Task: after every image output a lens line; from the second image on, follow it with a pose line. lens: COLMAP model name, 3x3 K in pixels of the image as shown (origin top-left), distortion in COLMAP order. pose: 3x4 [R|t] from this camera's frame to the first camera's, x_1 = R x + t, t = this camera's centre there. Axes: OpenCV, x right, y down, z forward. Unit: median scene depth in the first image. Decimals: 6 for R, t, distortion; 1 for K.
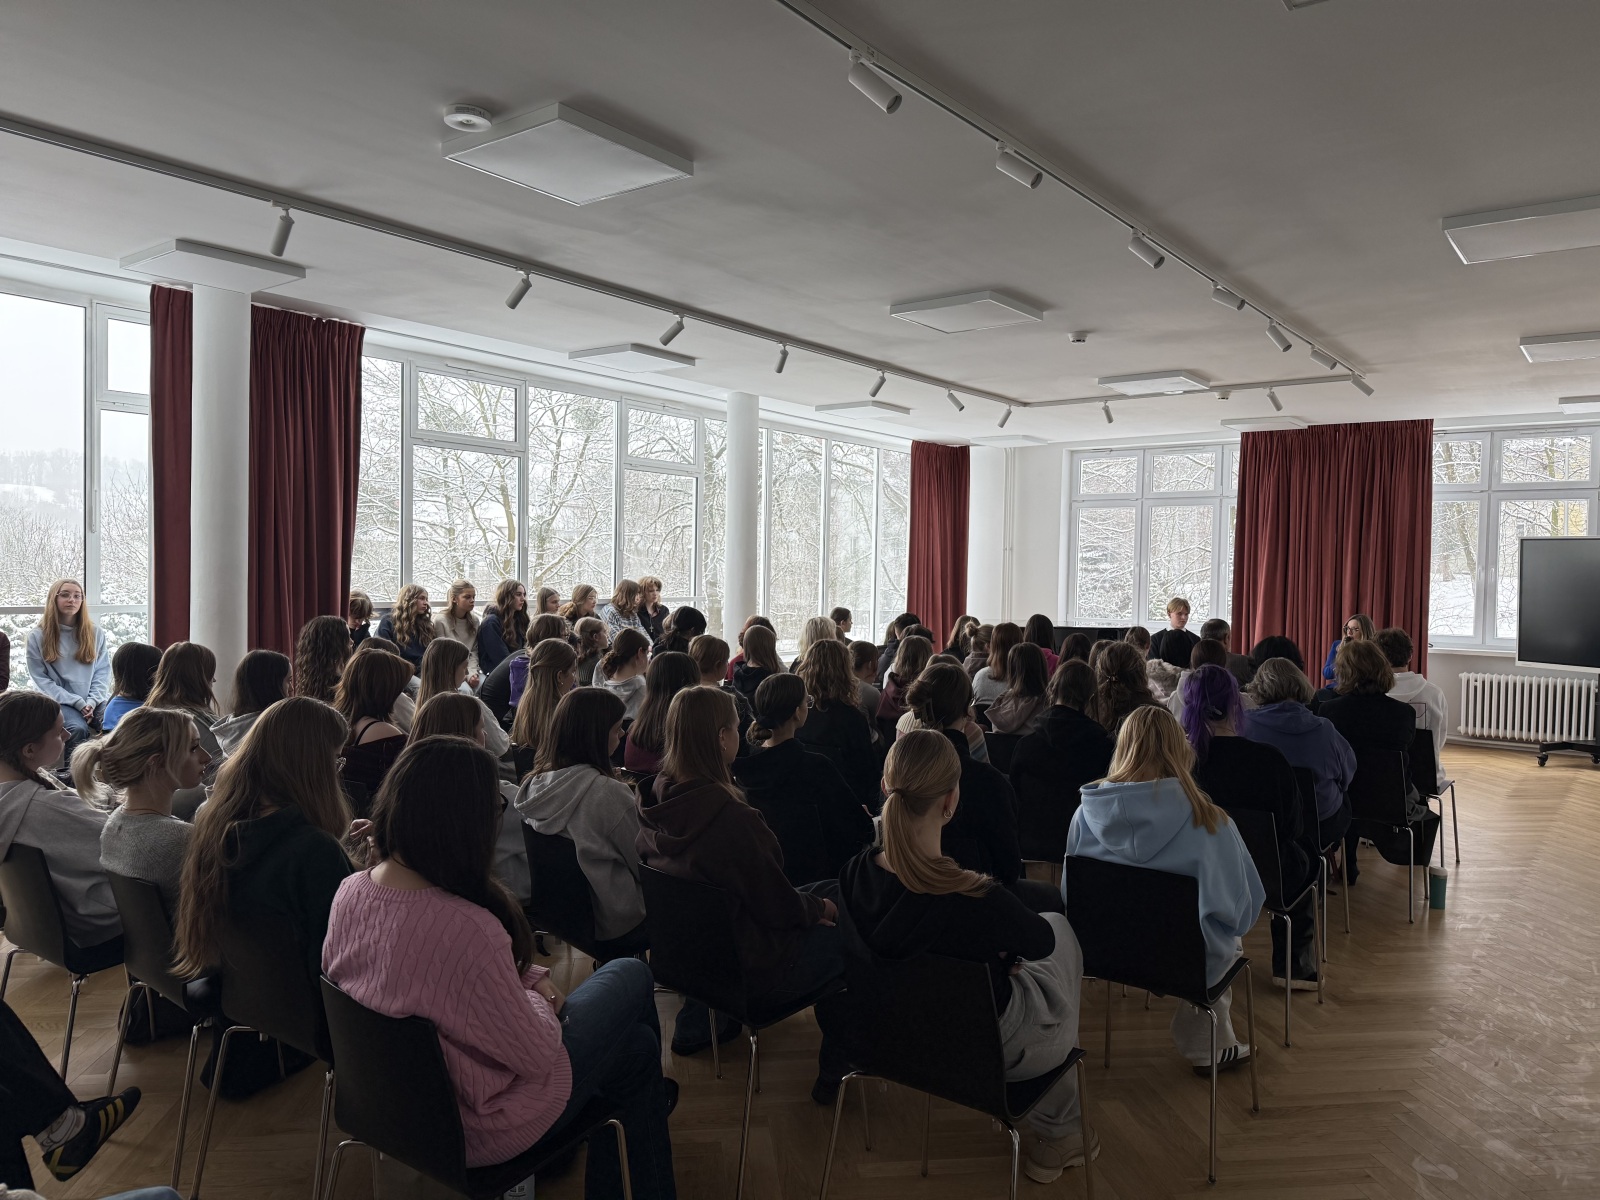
lens RADIAL K [[1129.7, 0, 795.8], [0, 1129.7, 604.9], [0, 0, 1]] dist [-0.000151, -0.001769]
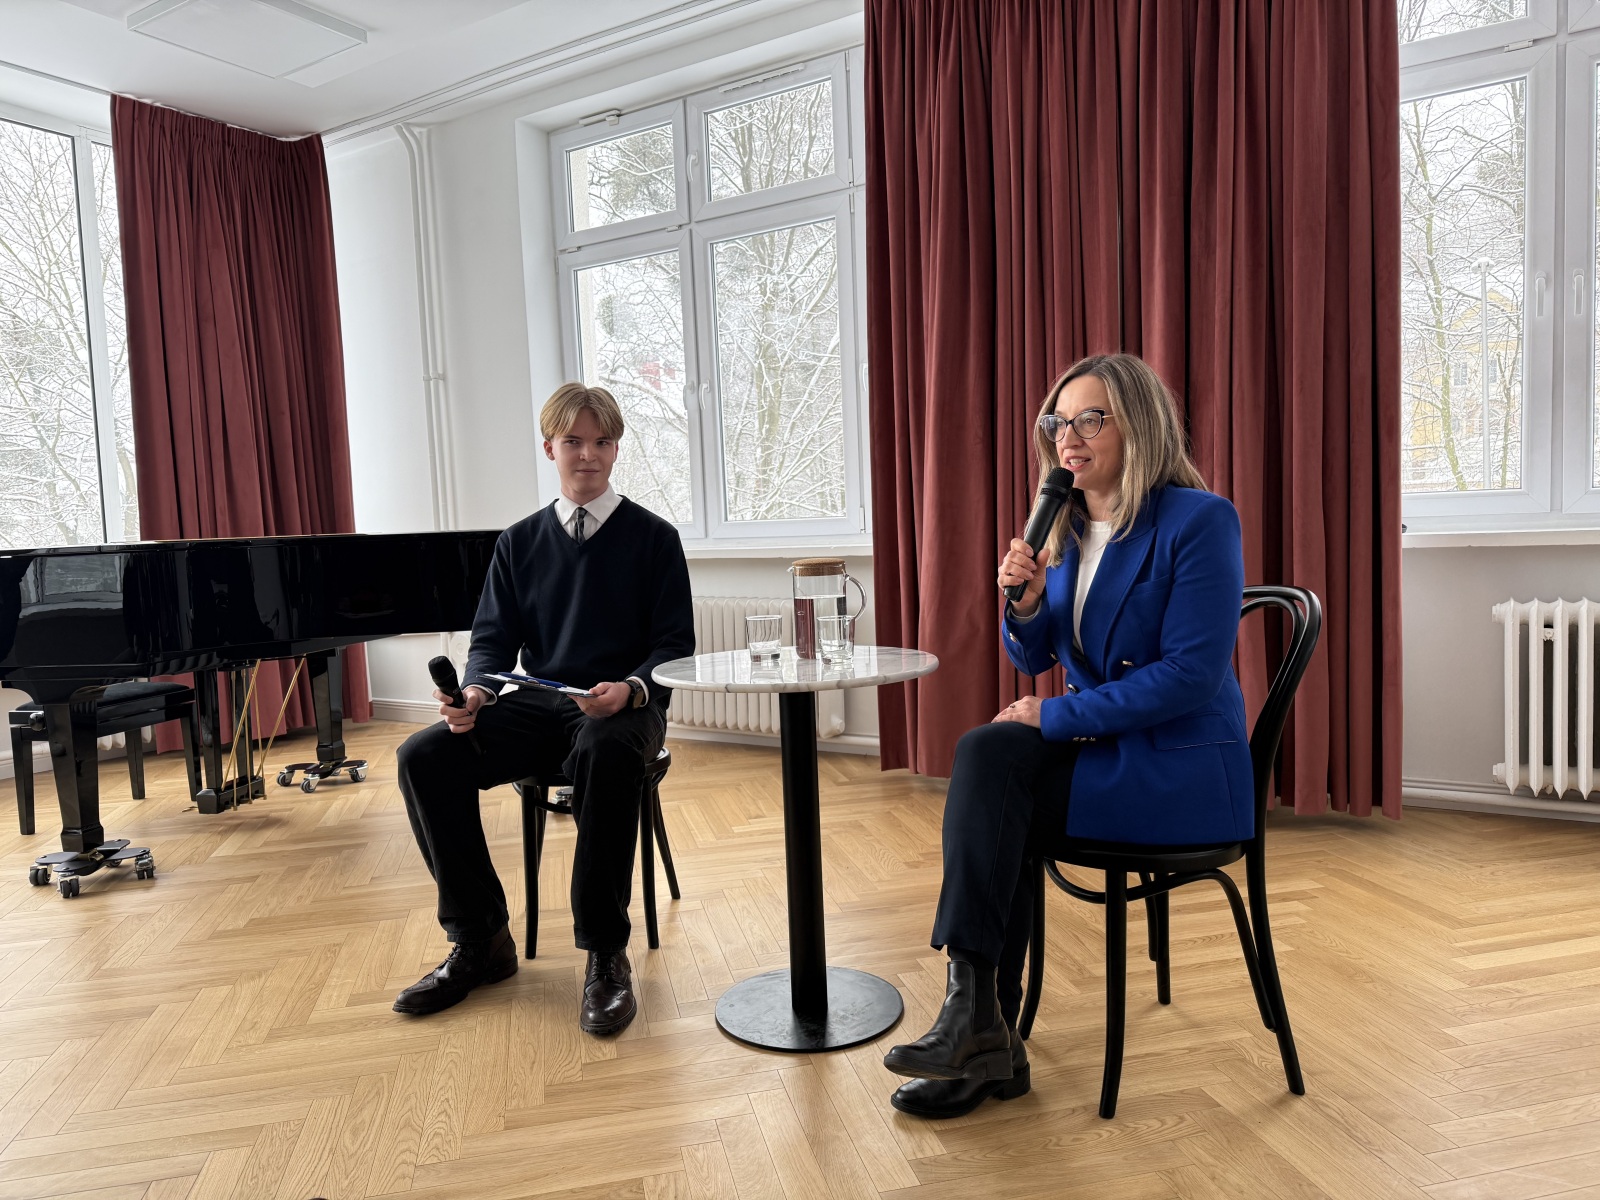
lens RADIAL K [[1129.7, 0, 804.0], [0, 1129.7, 599.3], [0, 0, 1]] dist [-0.000151, -0.001769]
pose [[0.994013, -0.068444, 0.085168, 0.361227], [0.064527, 0.996764, 0.047926, 0.030594], [-0.088173, -0.042144, 0.995213, 0.692867]]
